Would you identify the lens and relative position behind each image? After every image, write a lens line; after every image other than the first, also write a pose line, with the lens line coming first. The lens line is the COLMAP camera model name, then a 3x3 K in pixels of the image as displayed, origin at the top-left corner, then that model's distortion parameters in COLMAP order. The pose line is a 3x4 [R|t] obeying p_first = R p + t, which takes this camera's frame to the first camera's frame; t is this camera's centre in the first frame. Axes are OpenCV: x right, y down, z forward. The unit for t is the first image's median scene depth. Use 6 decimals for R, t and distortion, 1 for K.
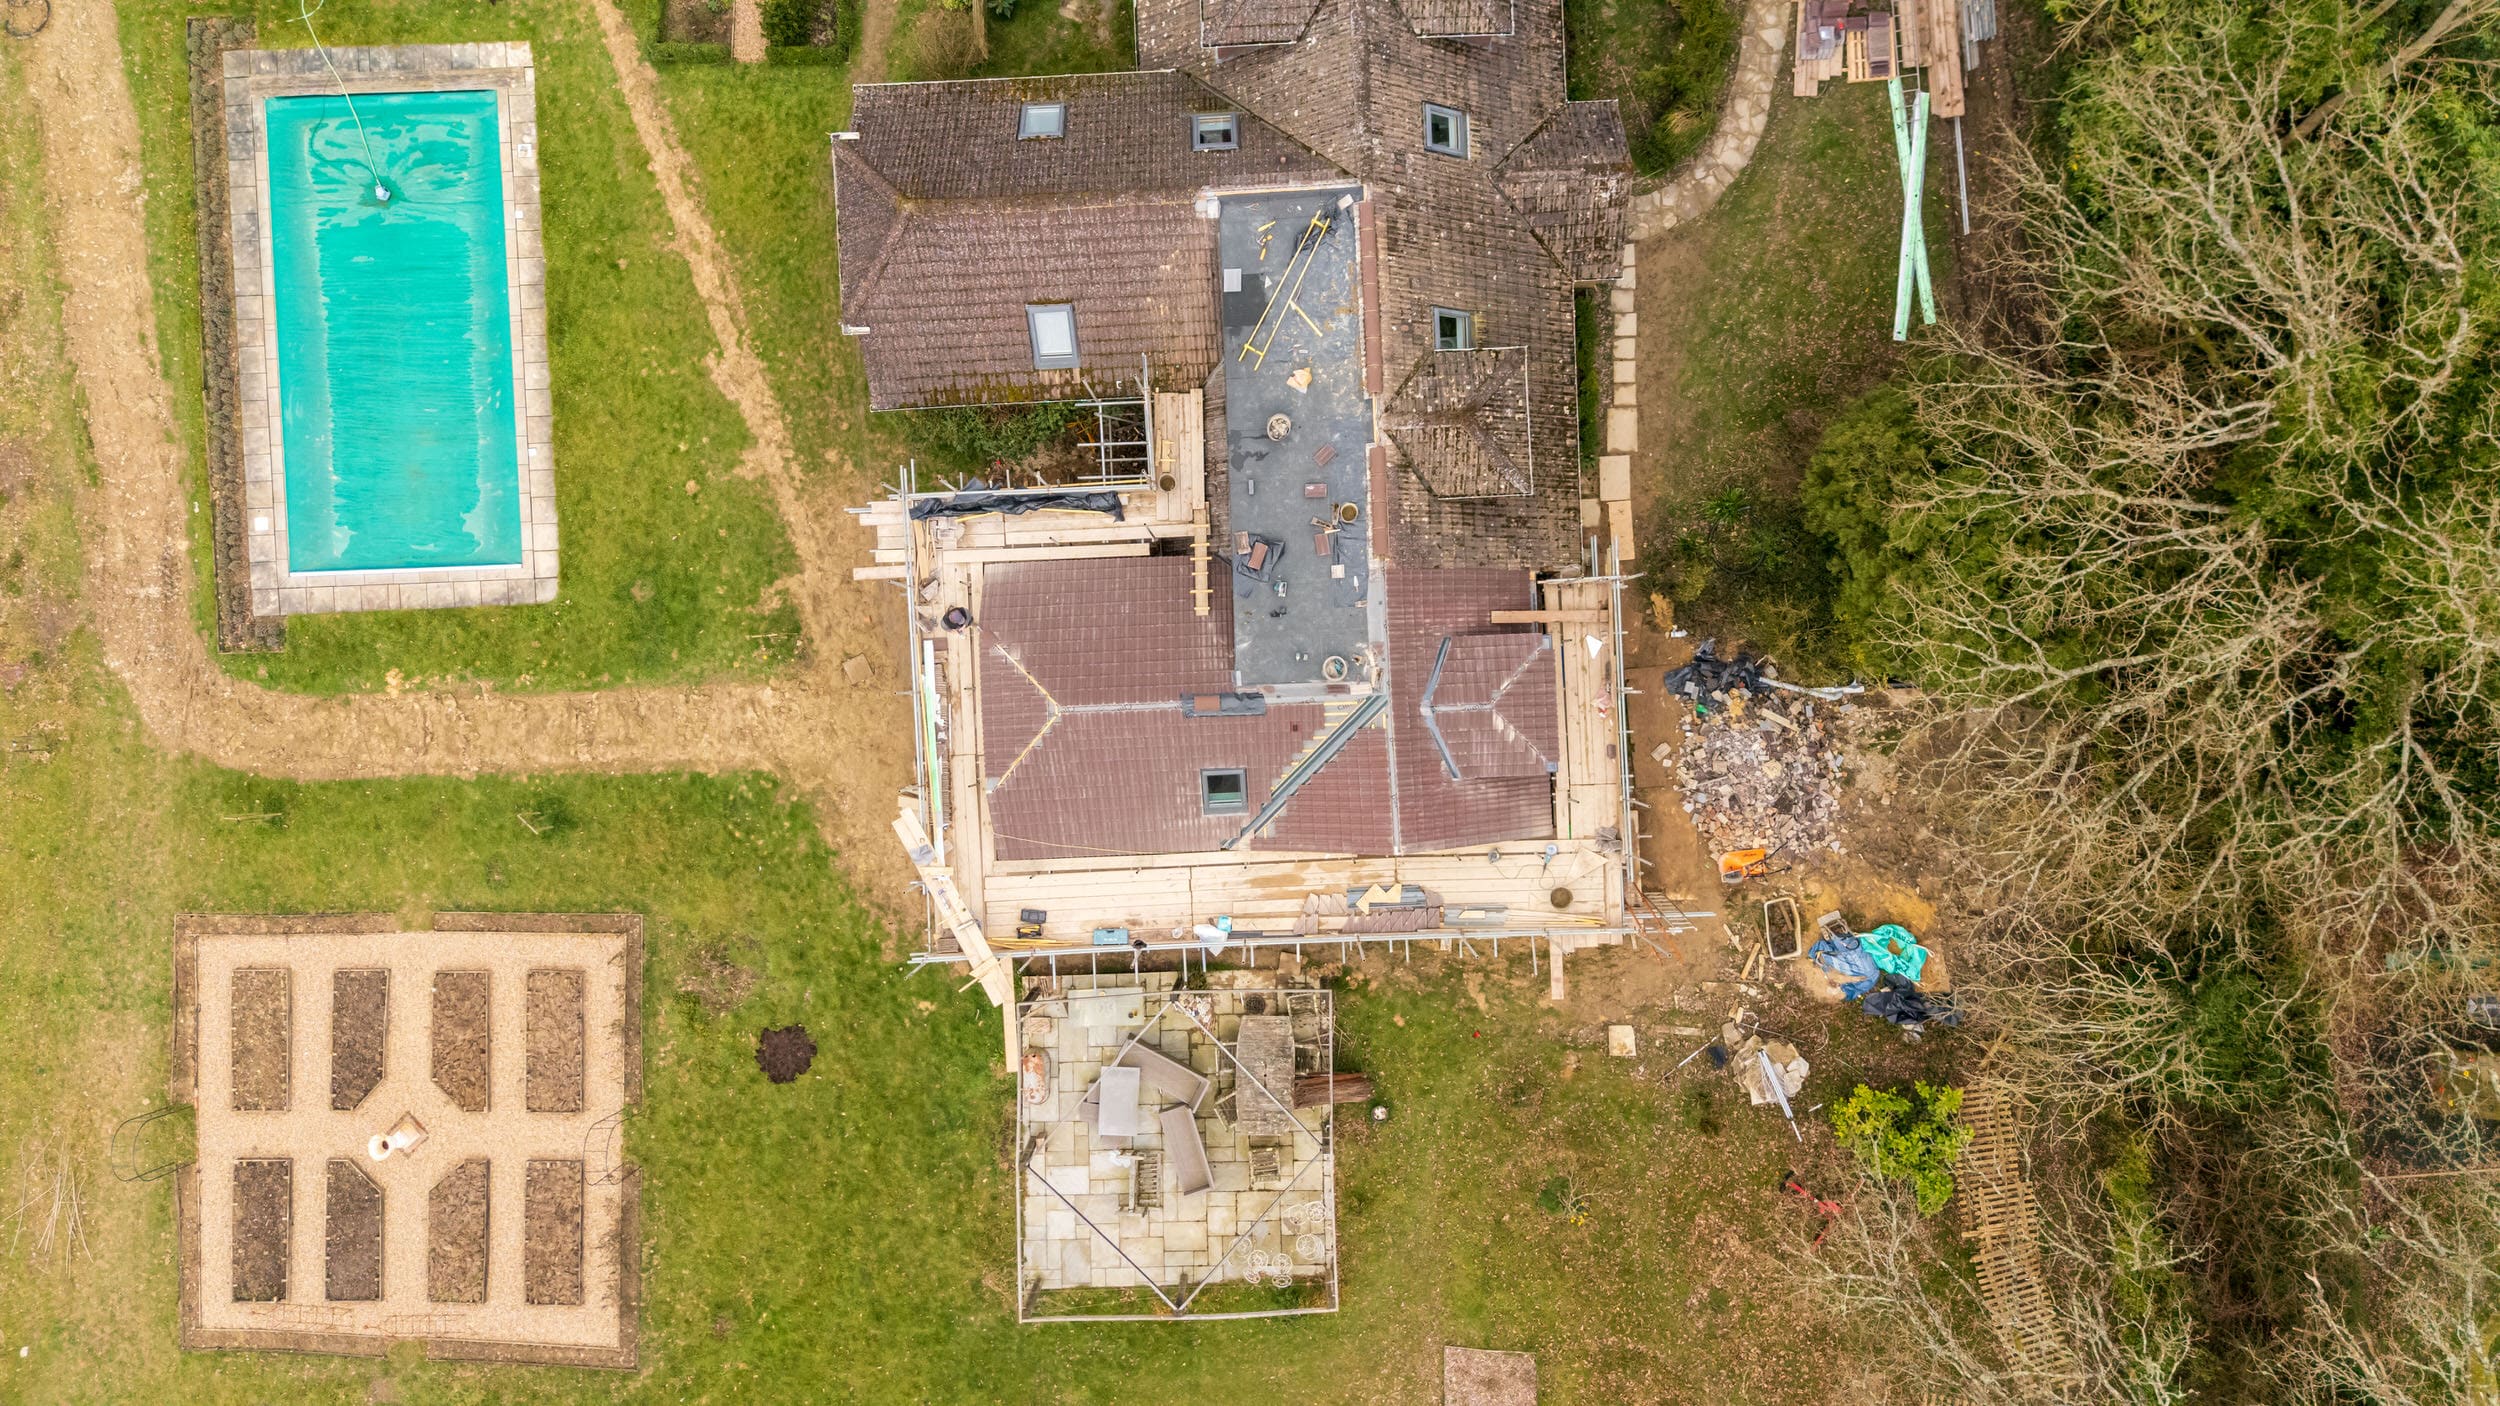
lens RADIAL K [[1832.4, 0, 1256.4], [0, 1832.4, 711.6], [0, 0, 1]] dist [0.068523, -0.066928]
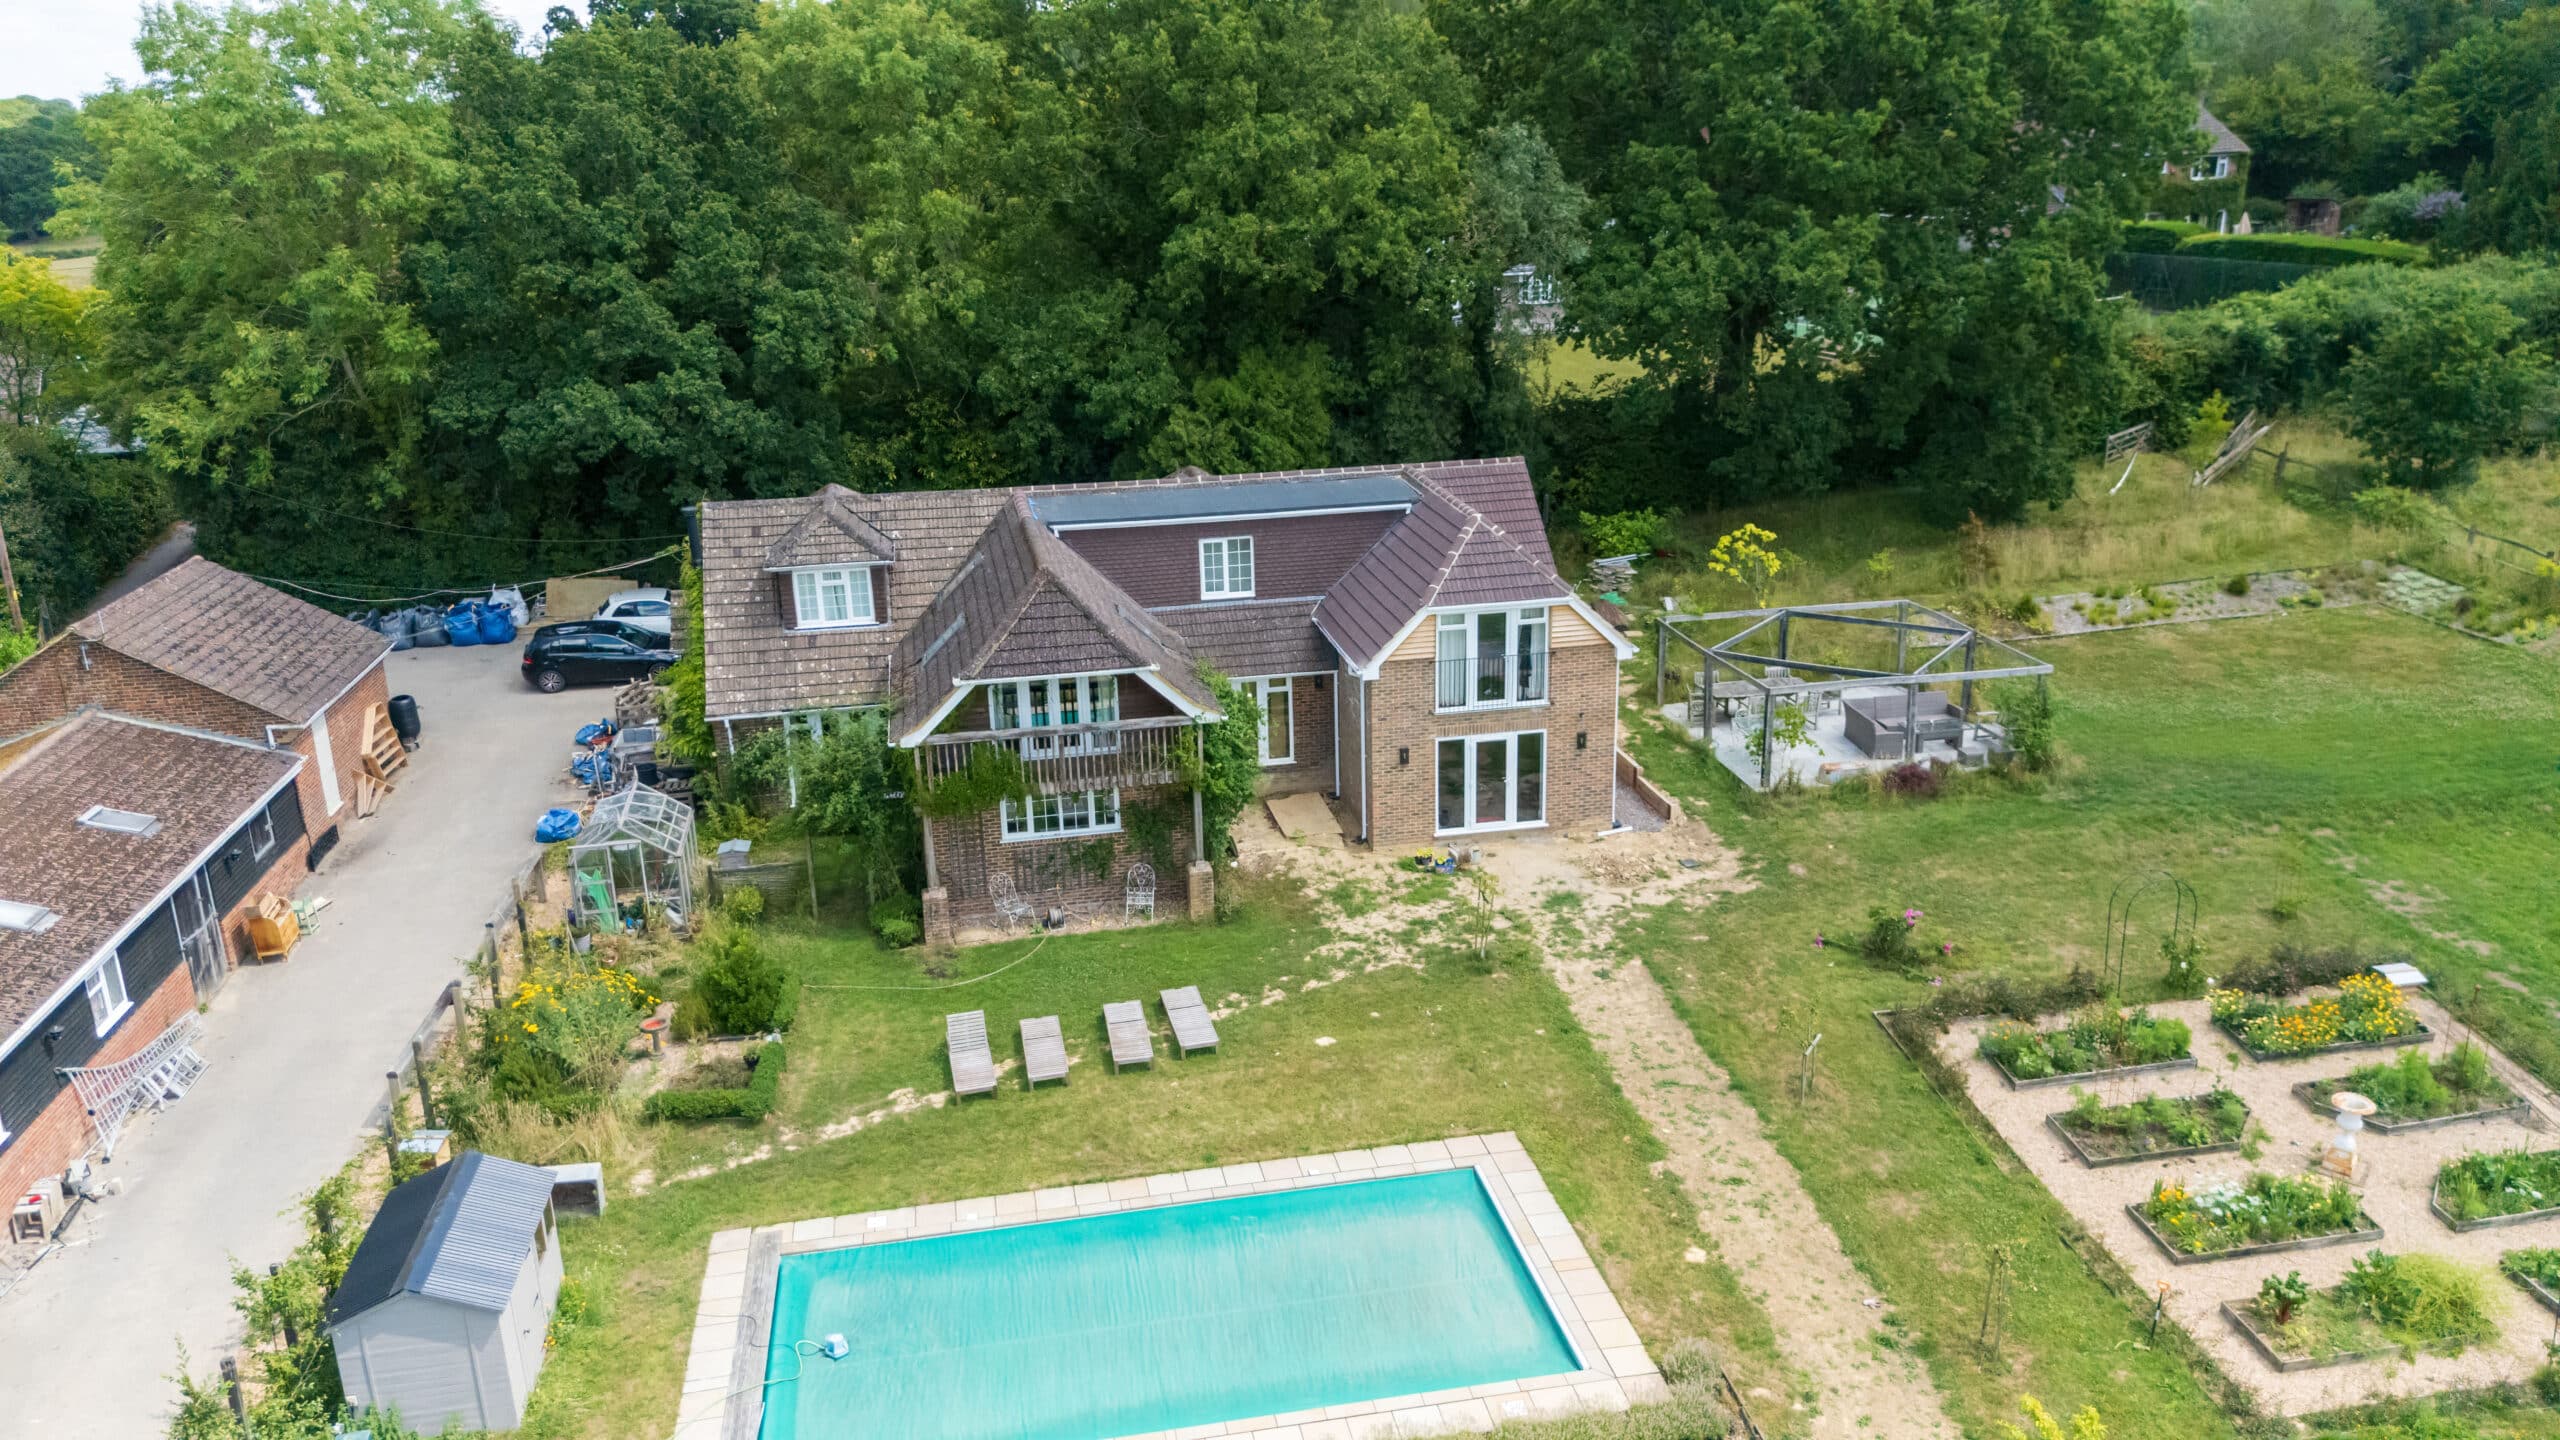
lens RADIAL K [[1876.3, 0, 1273.5], [0, 1876.3, 730.9], [0, 0, 1]] dist [0.068523, -0.066928]
pose [[-0.138809, -0.295884, 0.945084, -1.066087], [0.989686, -0.075564, 0.121703, -0.241327], [0.035404, 0.952230, 0.303322, 0.657039]]
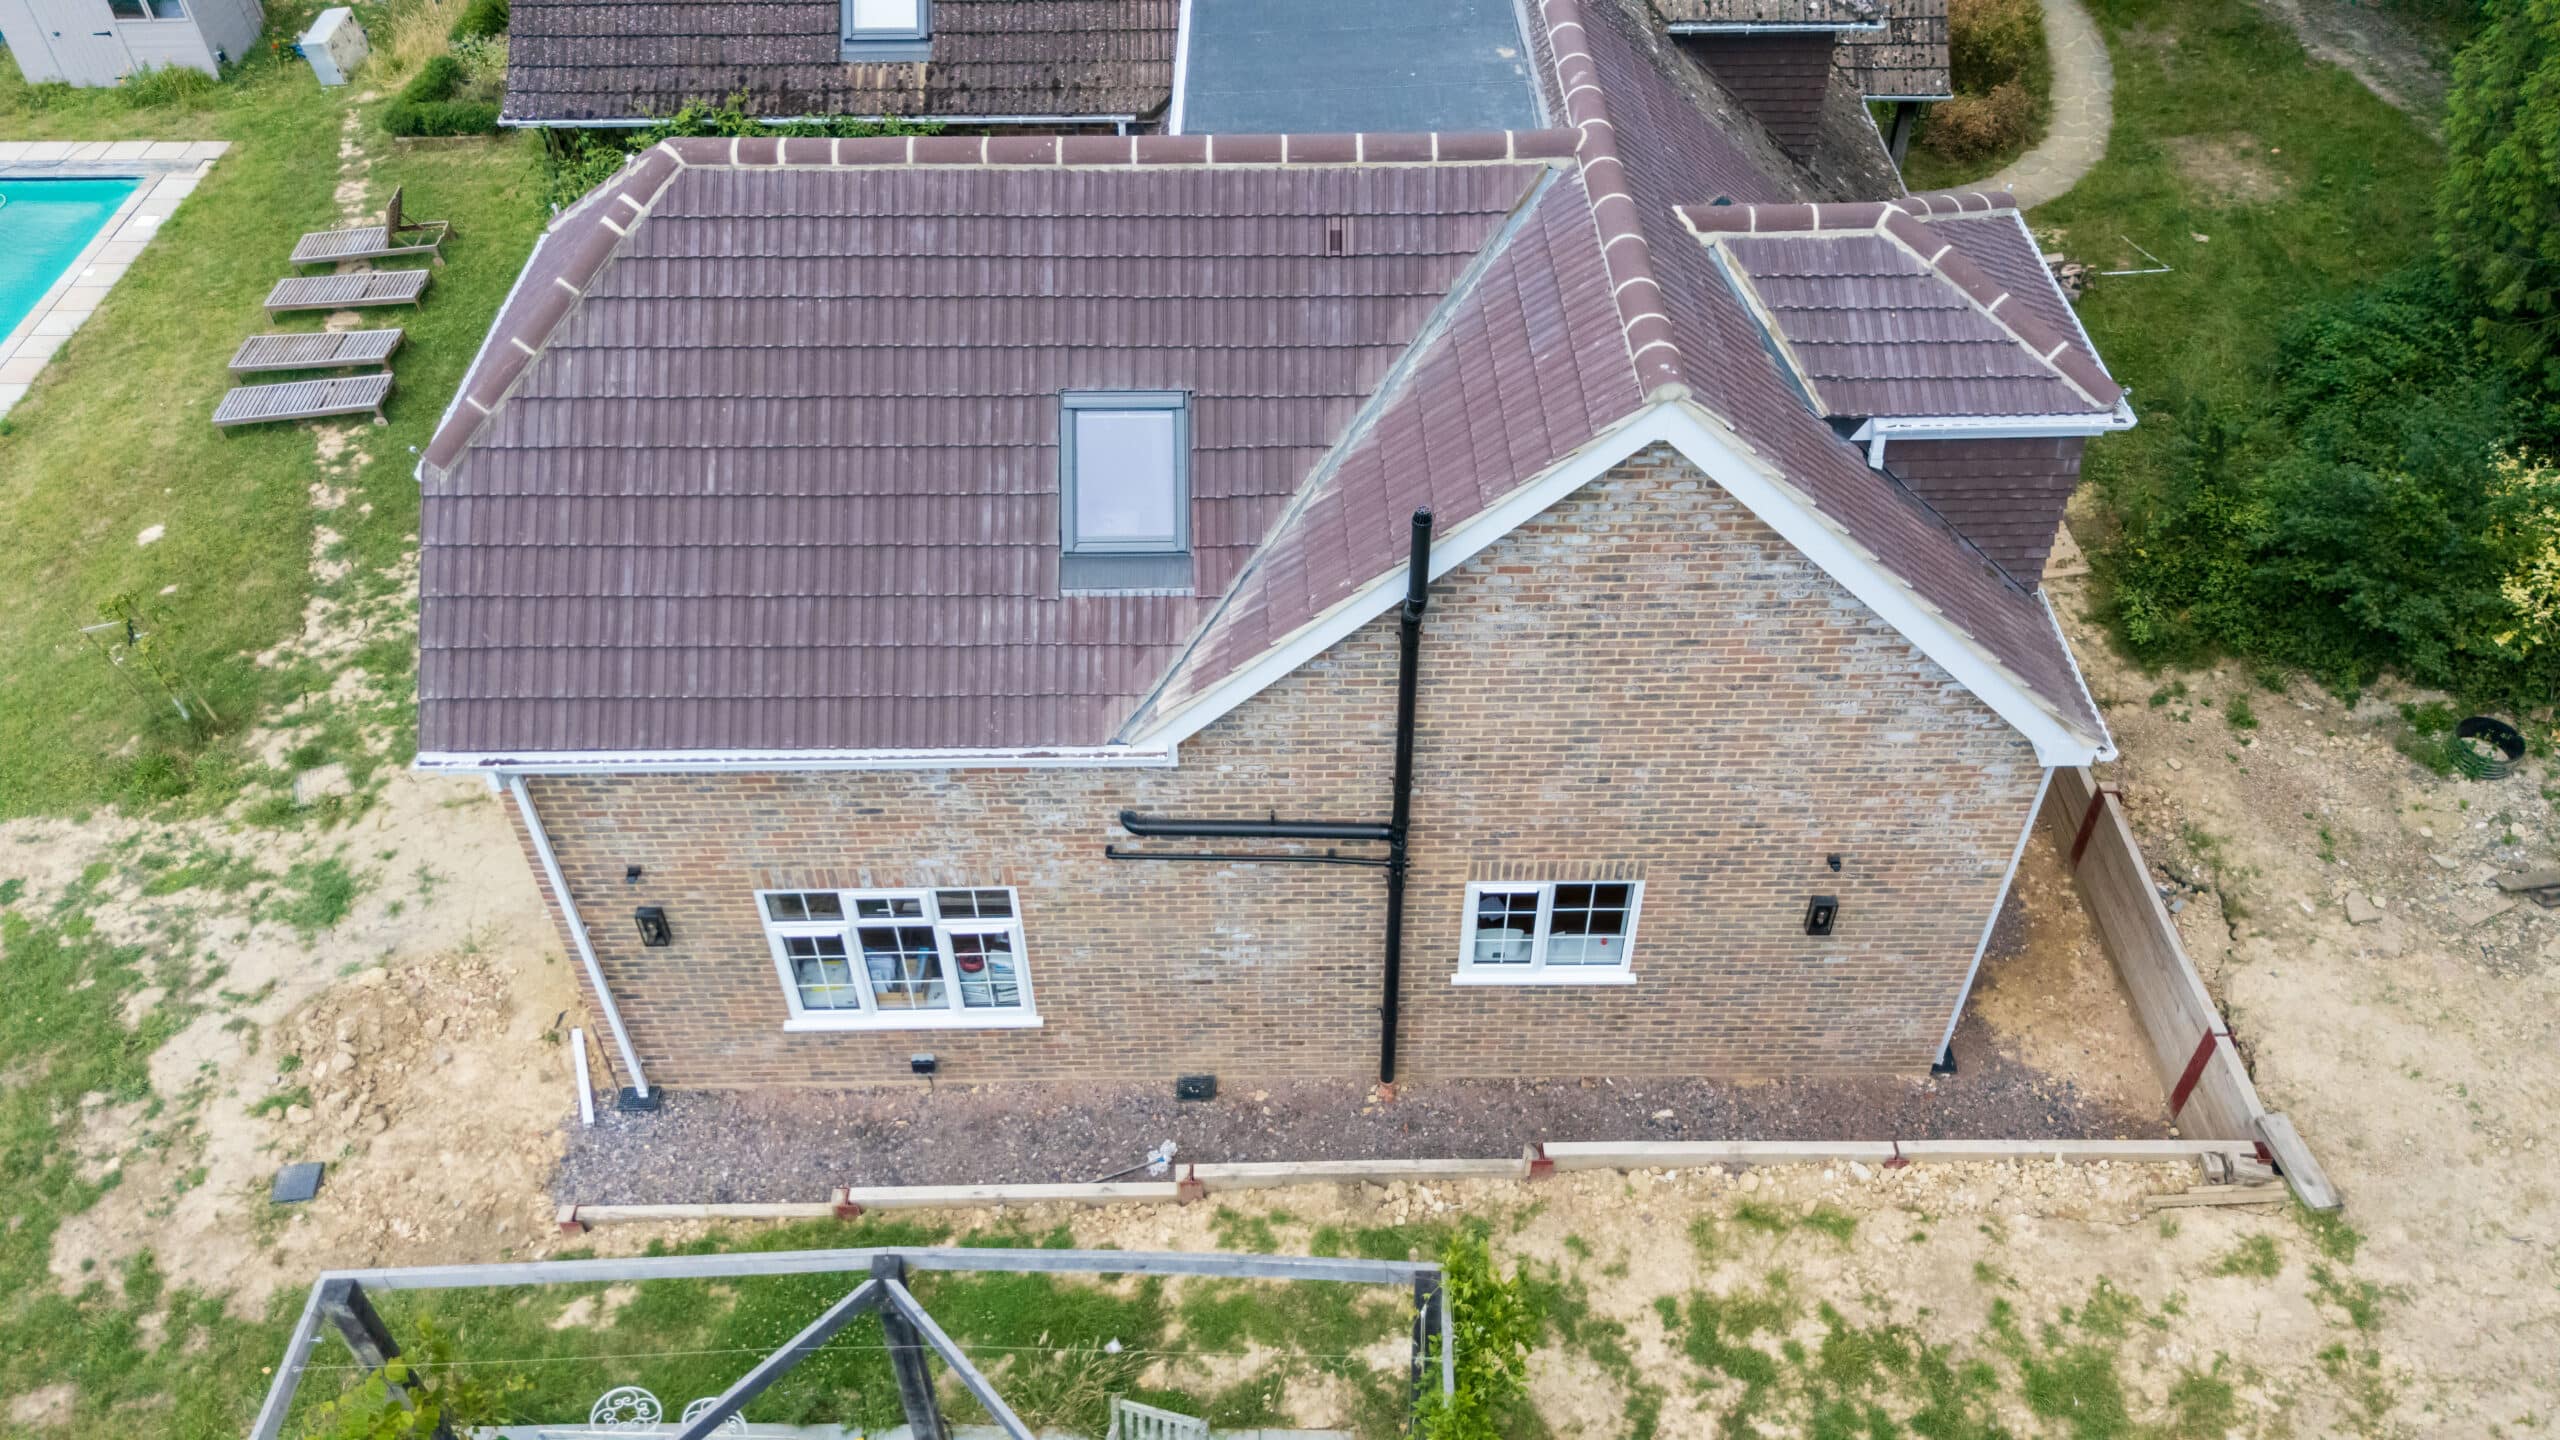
lens RADIAL K [[1876.3, 0, 1288.3], [0, 1876.3, 728.9], [0, 0, 1]] dist [0.068523, -0.066928]
pose [[0.999293, 0.026568, -0.026611, 0.021127], [-0.037592, 0.689067, -0.723722, 0.292602], [-0.000891, 0.724210, 0.689579, 0.708040]]
